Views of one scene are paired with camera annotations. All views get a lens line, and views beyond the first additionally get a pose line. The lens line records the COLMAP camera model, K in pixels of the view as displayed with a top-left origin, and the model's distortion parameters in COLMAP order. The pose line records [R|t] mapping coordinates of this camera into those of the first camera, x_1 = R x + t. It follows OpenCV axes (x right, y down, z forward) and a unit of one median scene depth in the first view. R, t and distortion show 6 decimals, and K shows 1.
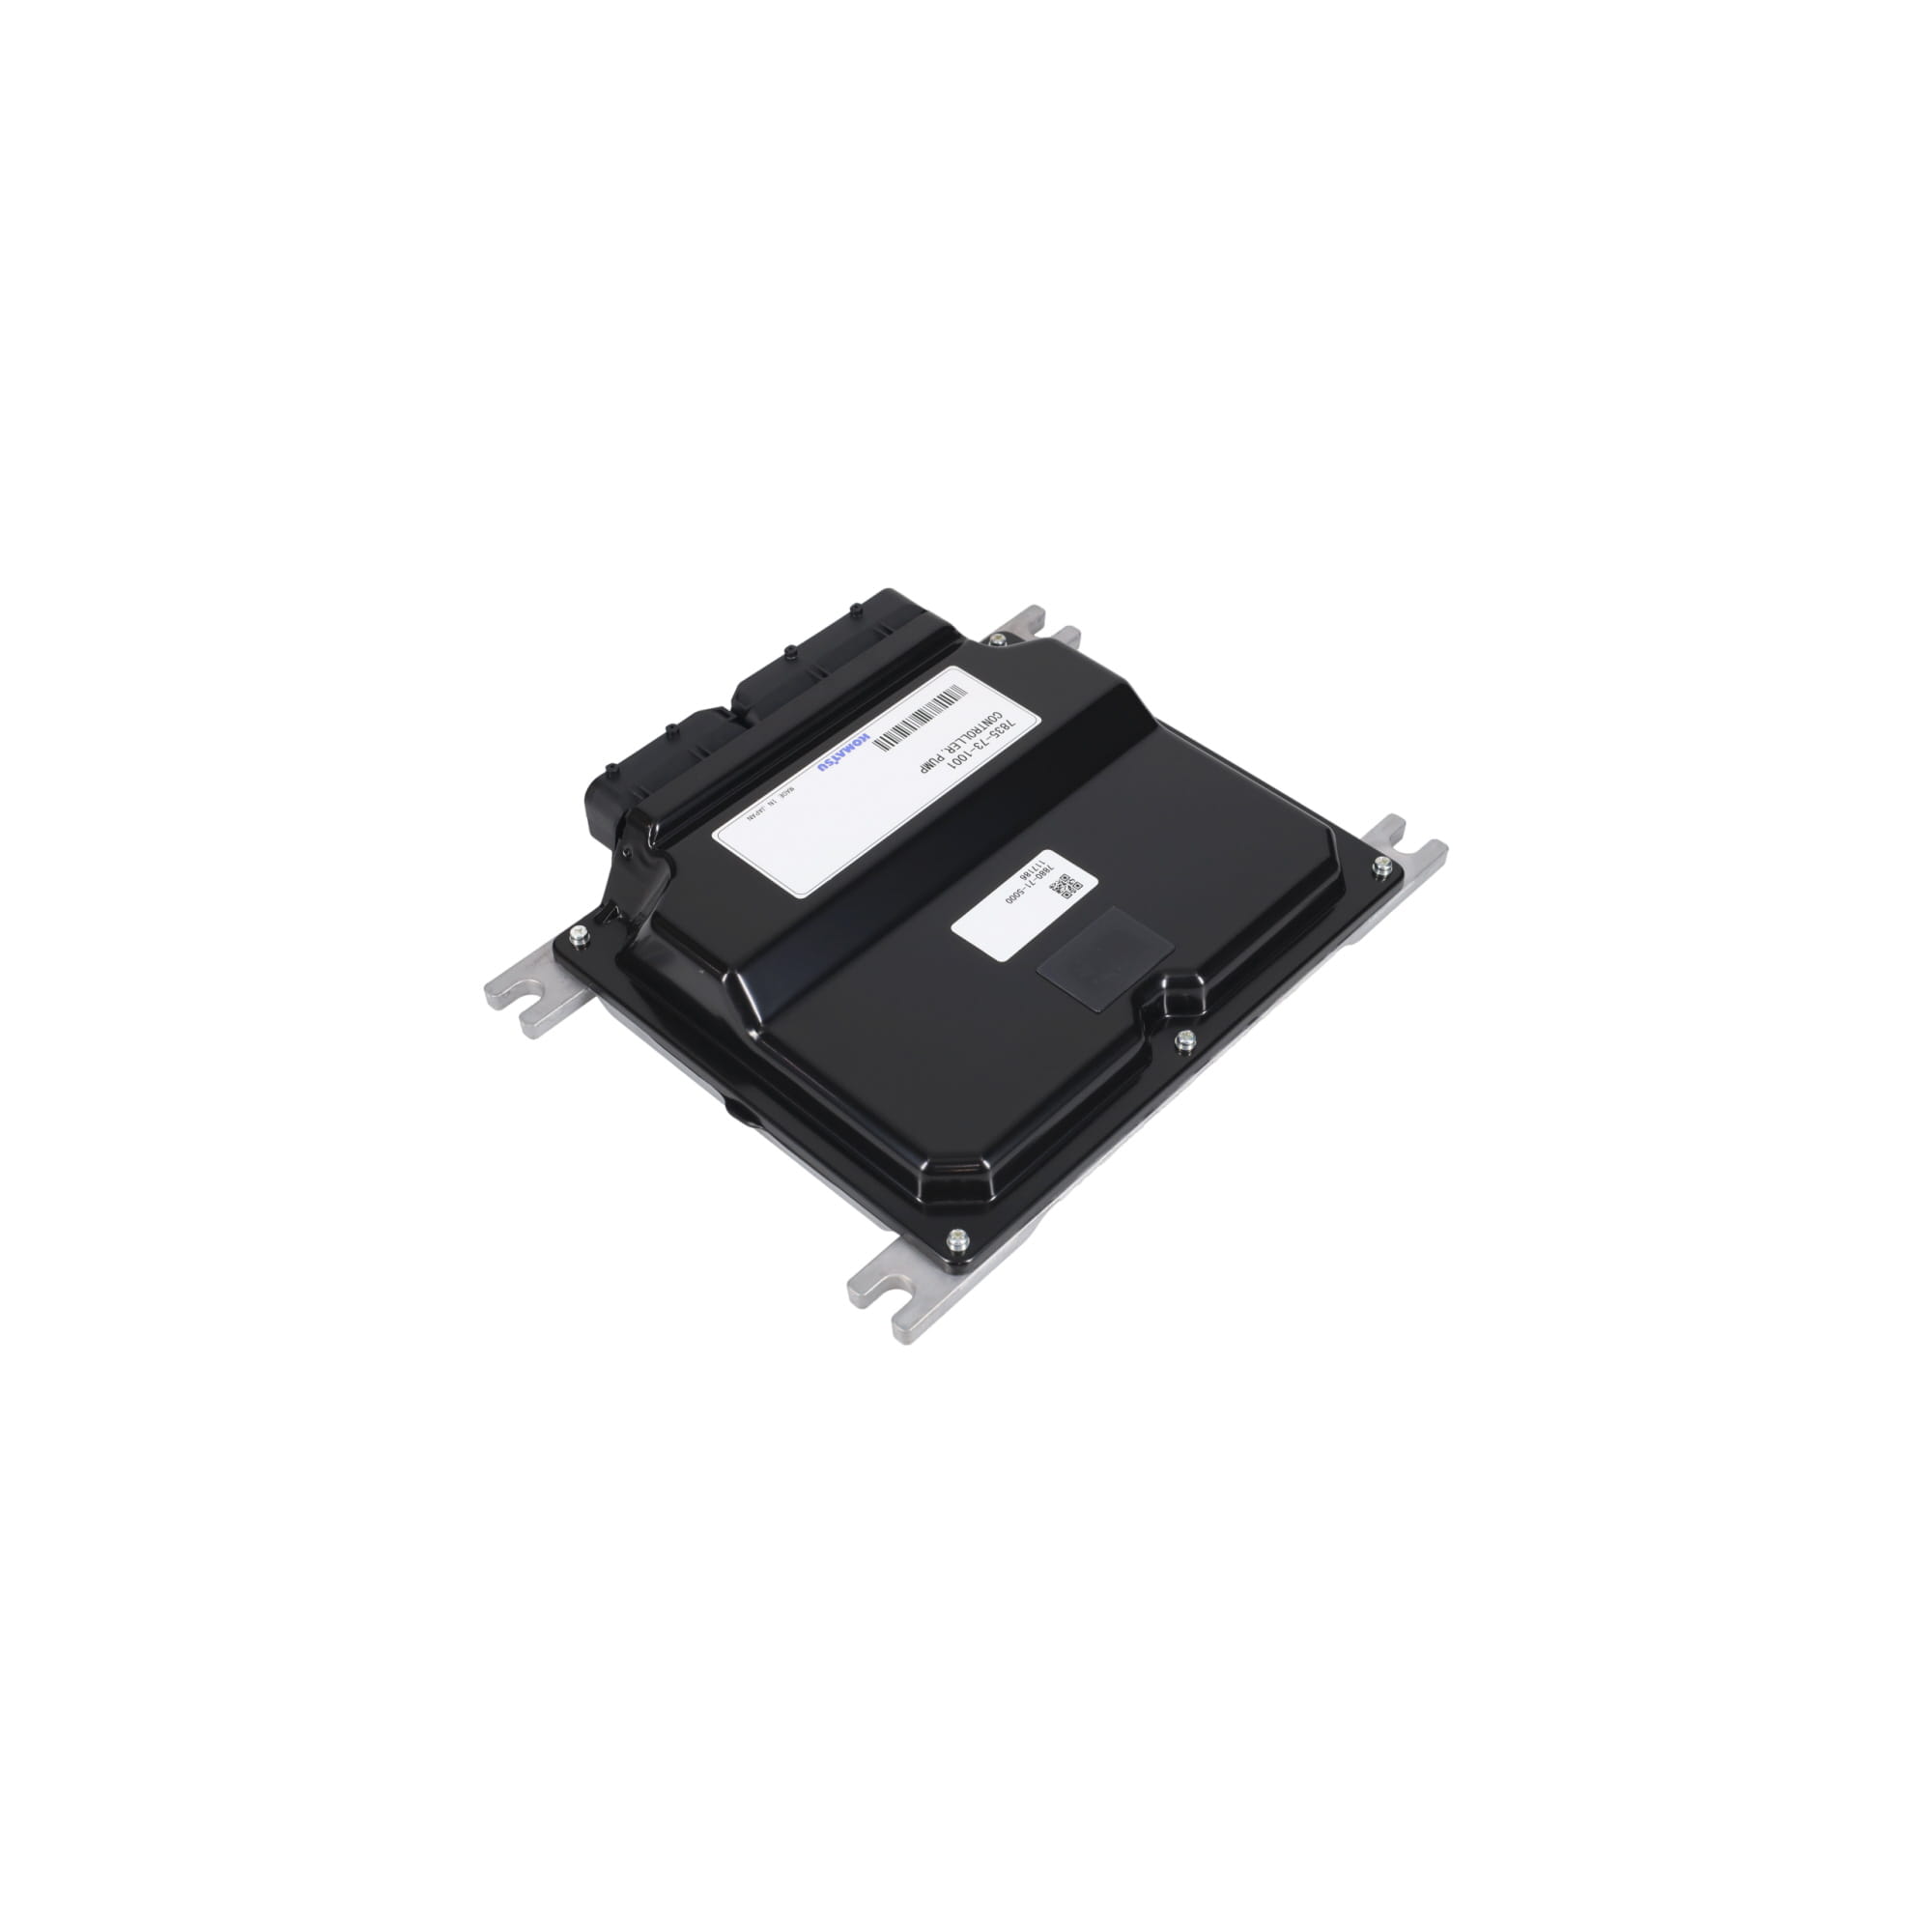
lens RADIAL K [[2263.2, 0, 968.7], [0, 2263.2, 960.4], [0, 0, 1]] dist [0.020621, 0.000000]
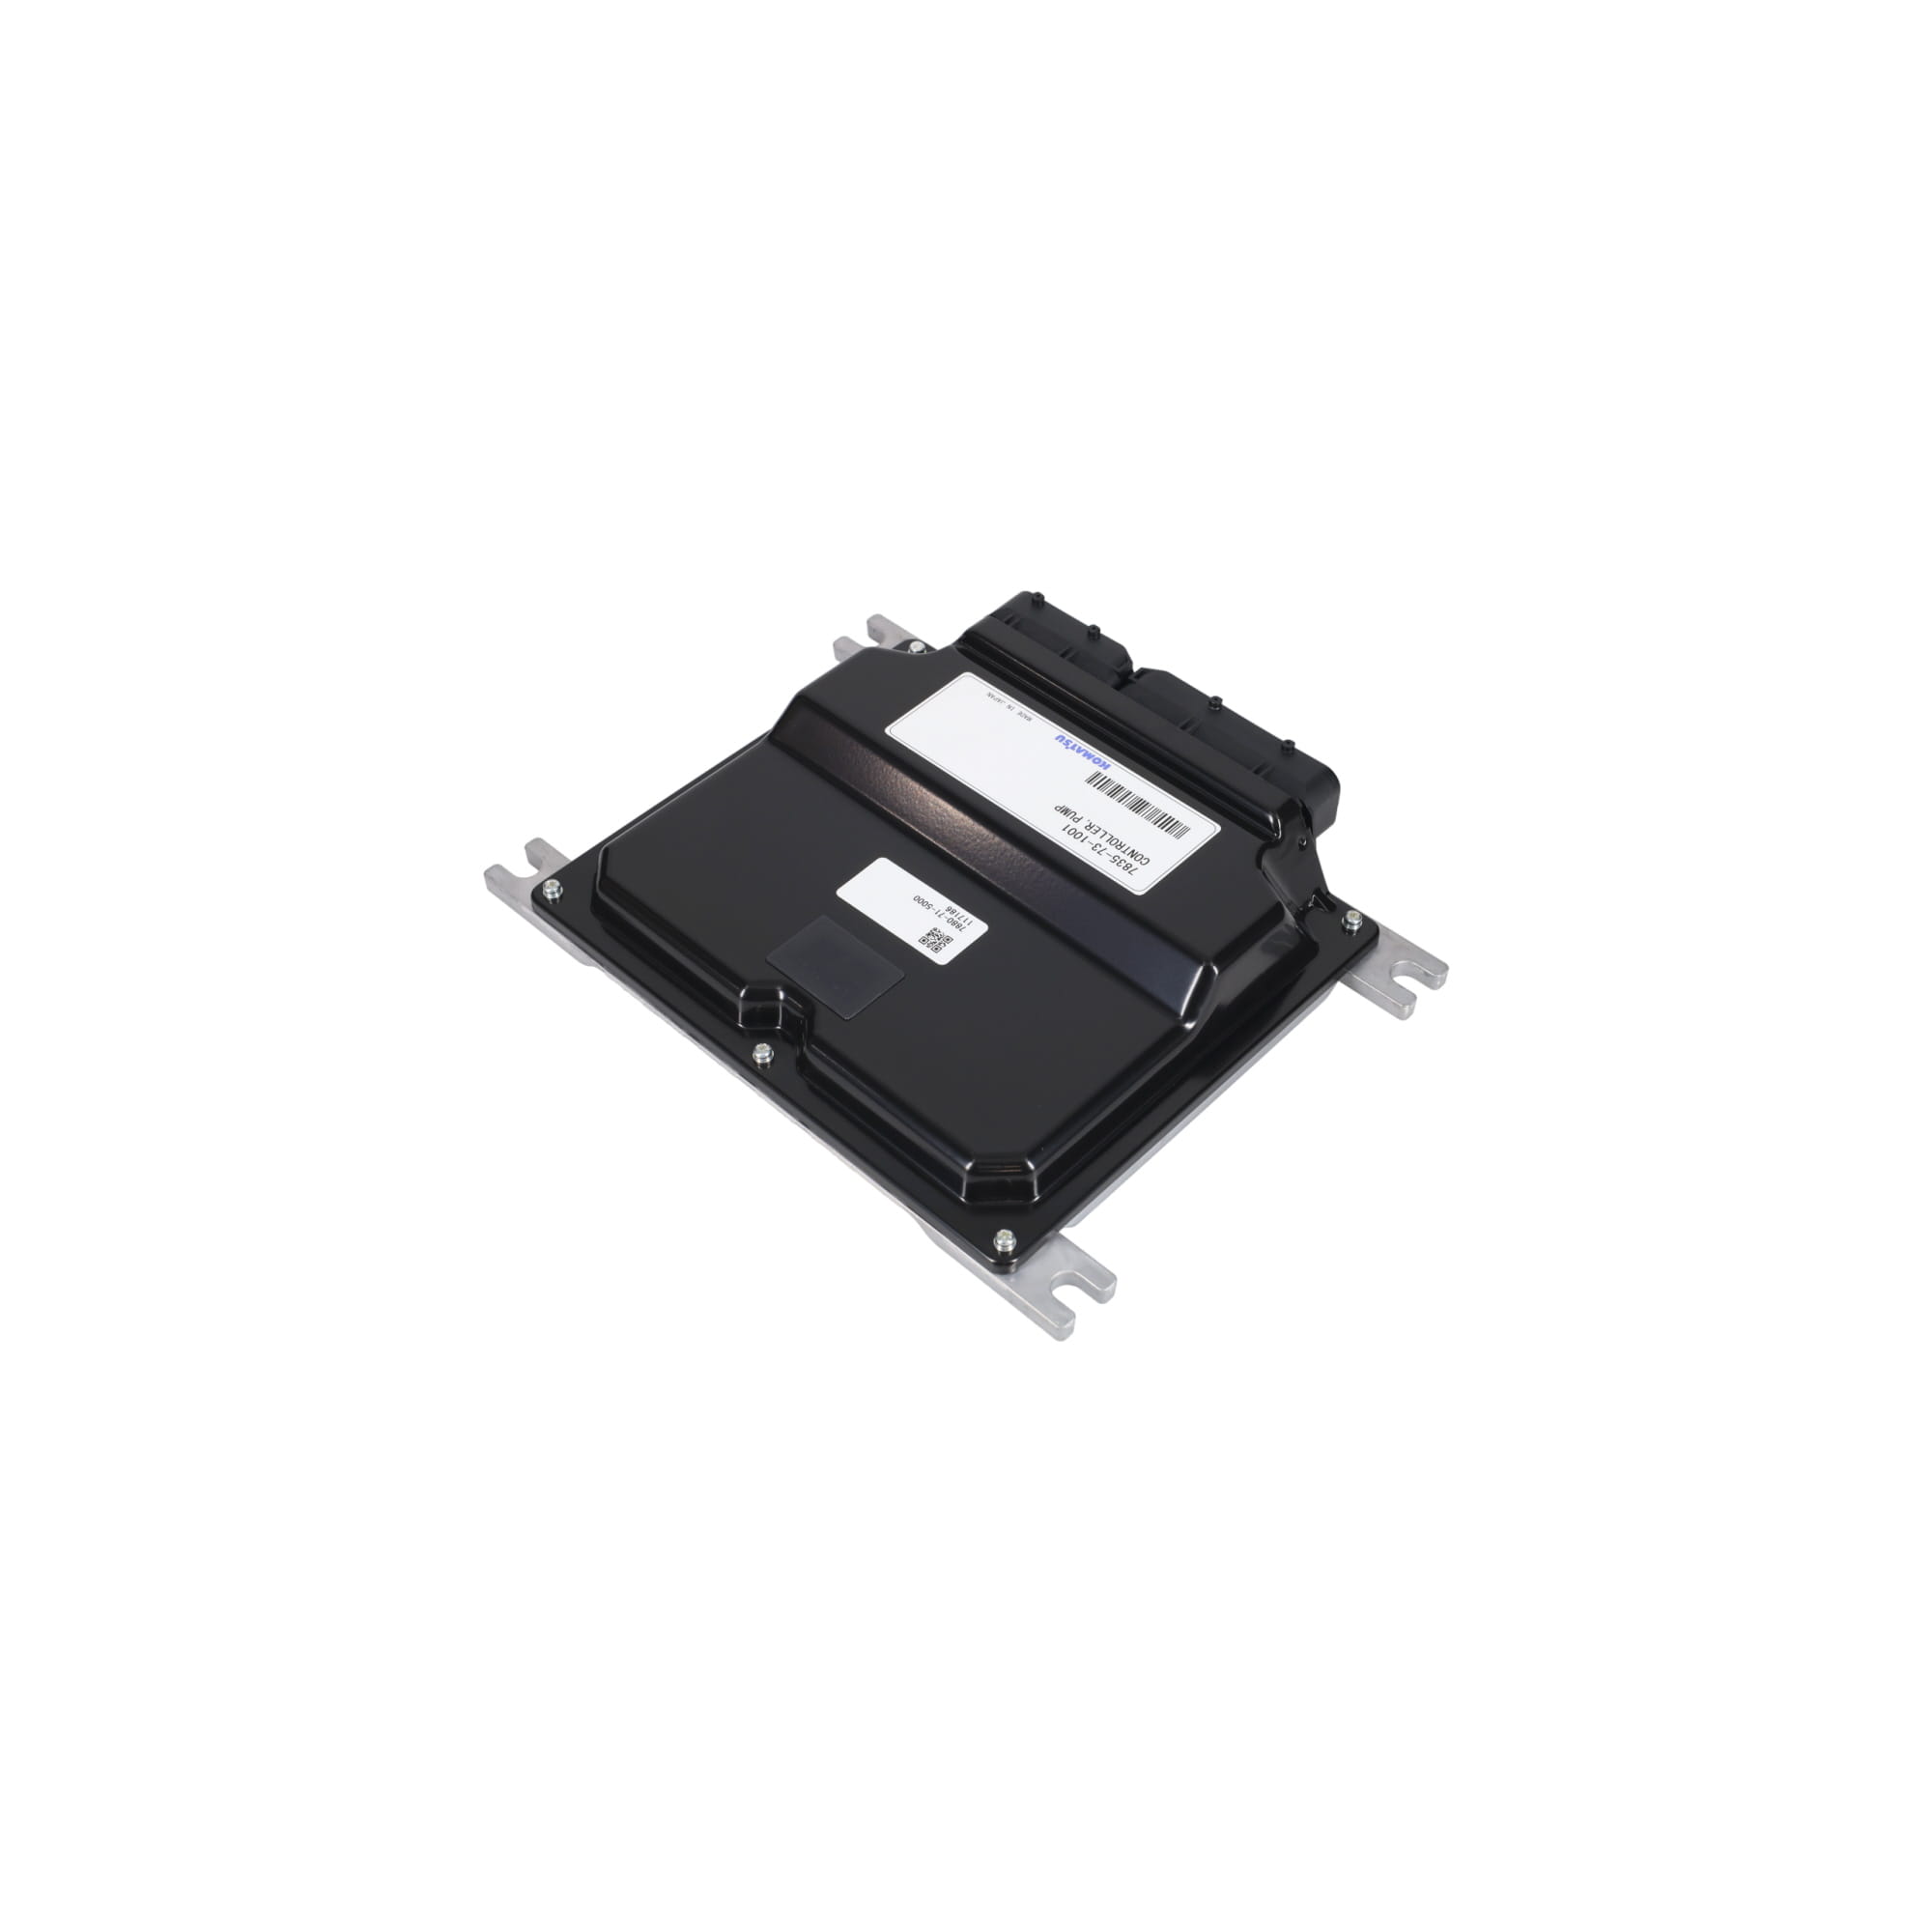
lens RADIAL K [[2230.8, 0, 959.7], [0, 2230.8, 960.5], [0, 0, 1]] dist [-0.060804, 0.000000]
pose [[-0.007207, 0.747238, -0.664518, 0.684796], [-0.738814, 0.443843, 0.507107, -0.521204], [0.673871, 0.494610, 0.548871, 0.467589]]
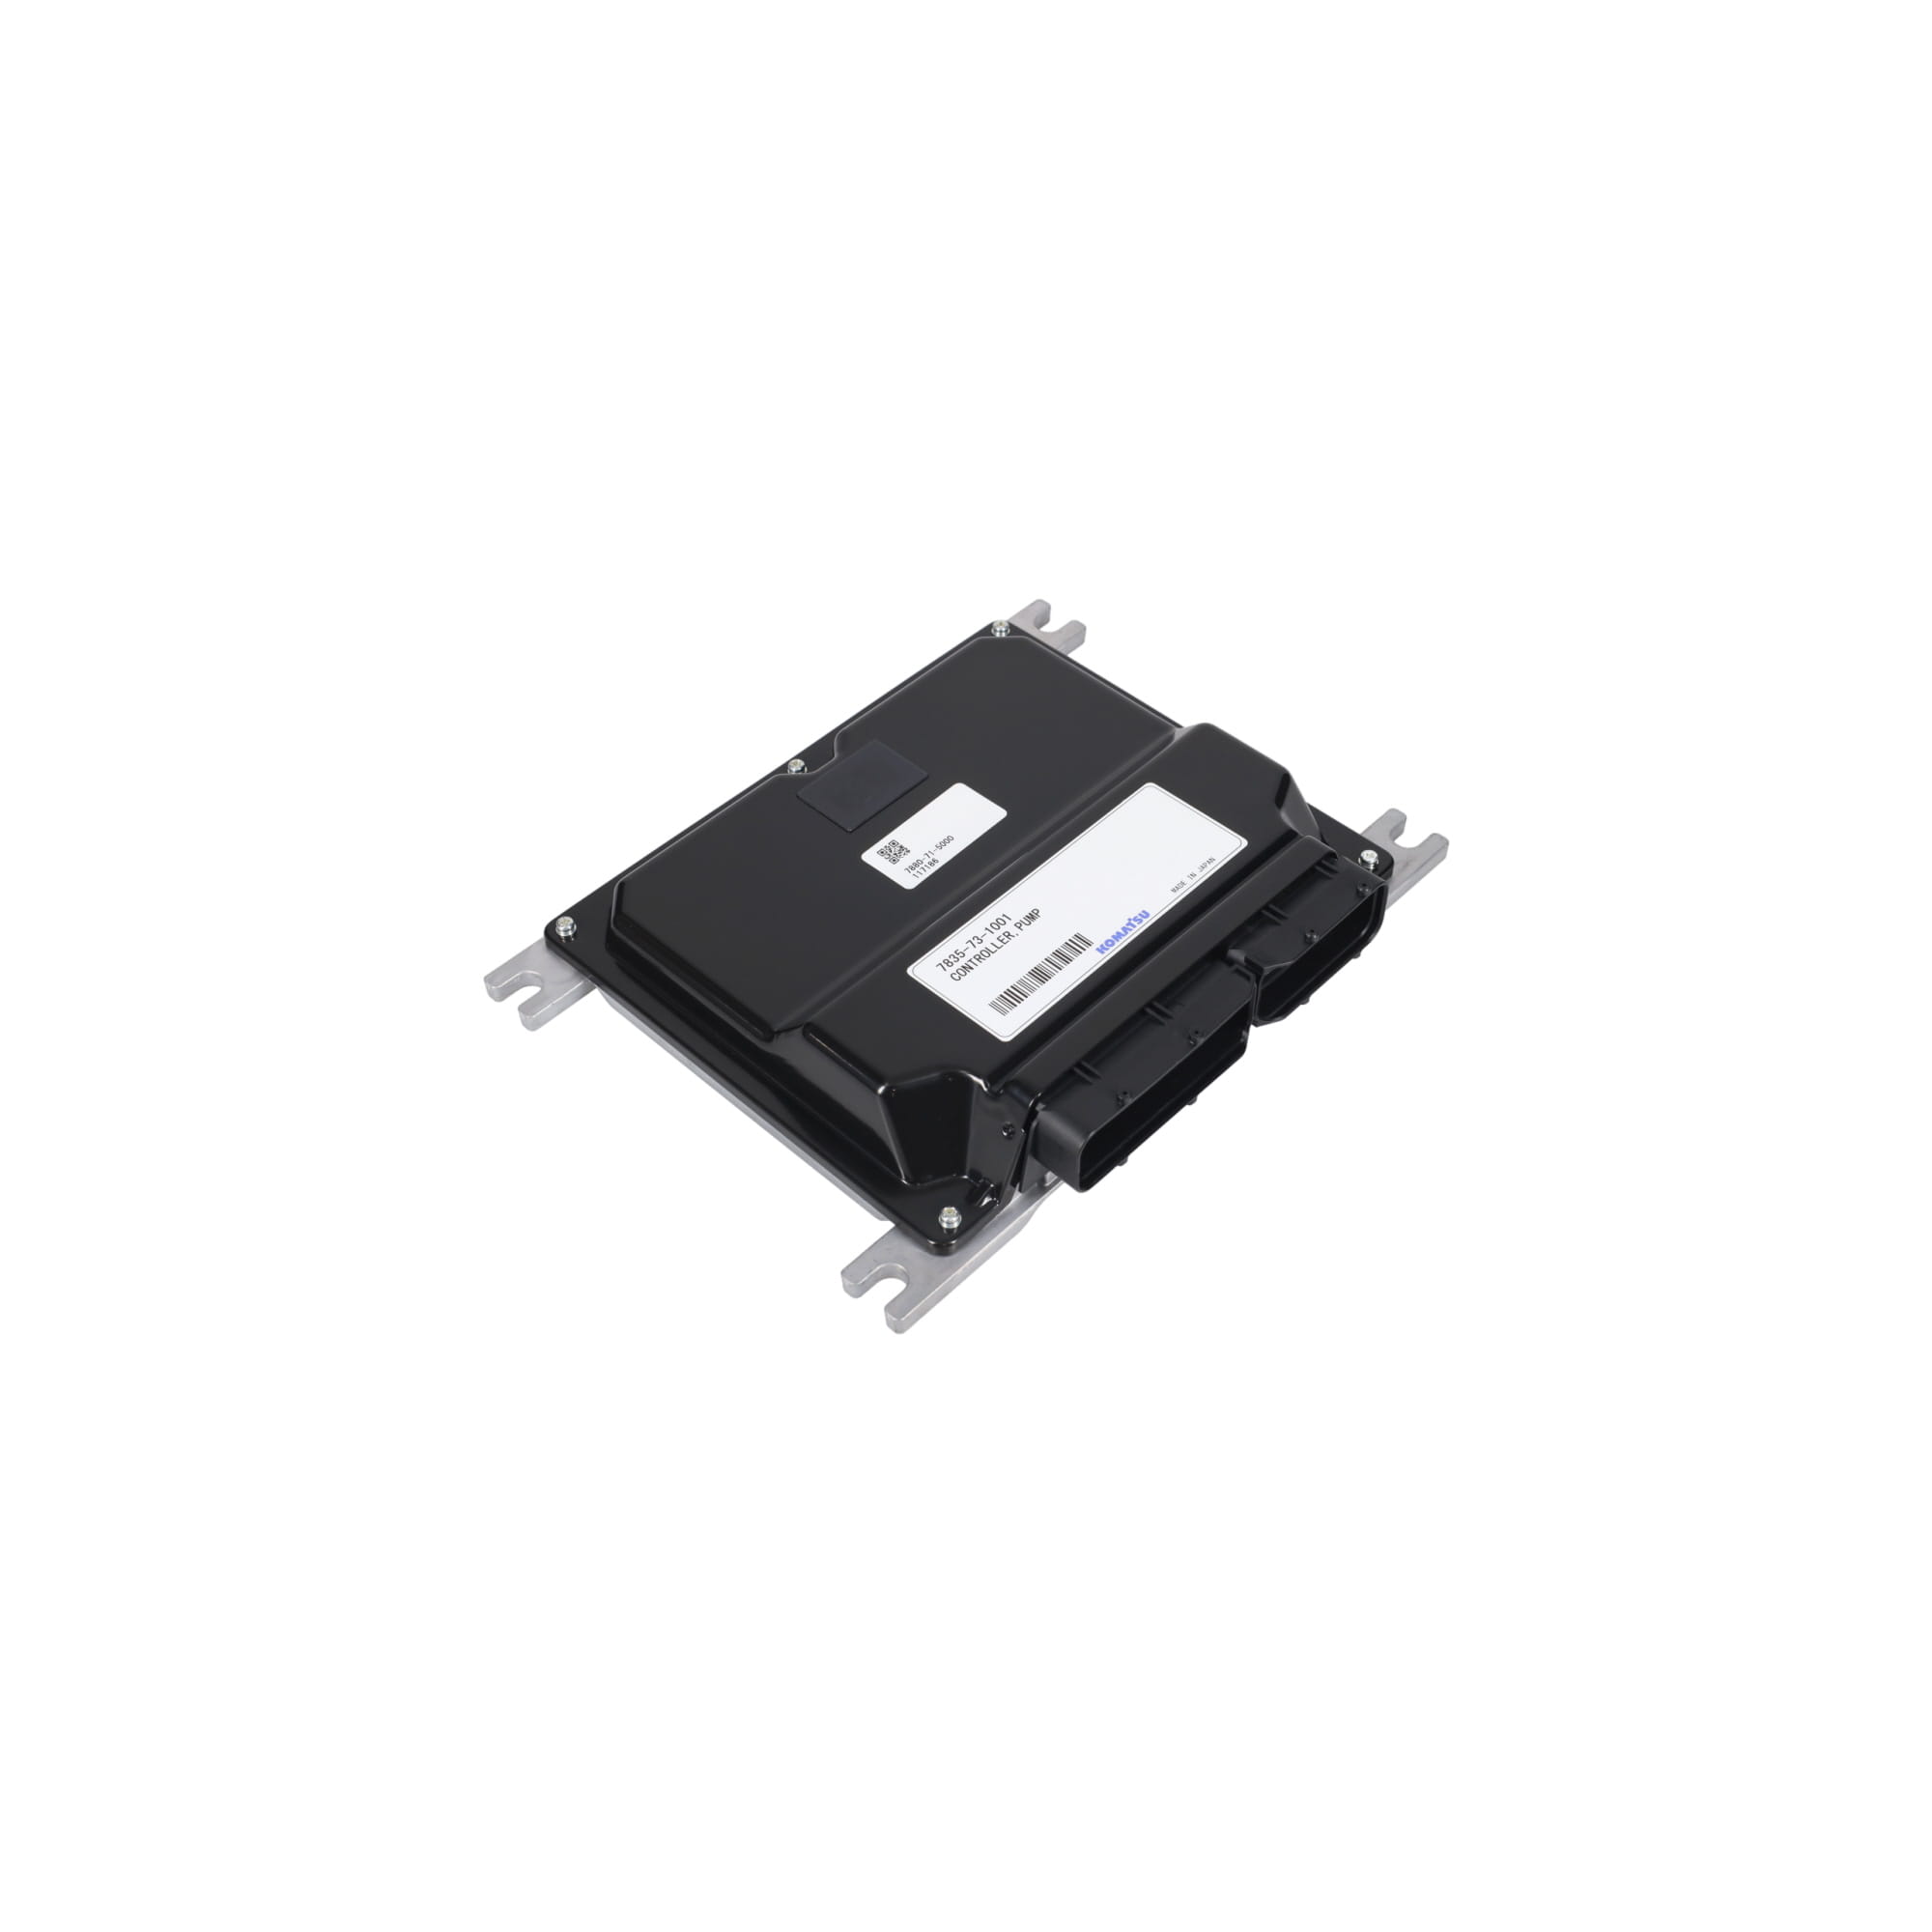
lens RADIAL K [[2263.2, 0, 1006.5], [0, 2263.2, 975.9], [0, 0, 1]] dist [0.020621, 0.000000]
pose [[-0.999970, 0.002663, 0.007280, -0.014333], [0.006944, -0.109605, 0.993951, -1.025162], [0.003445, 0.993972, 0.109583, 0.927077]]
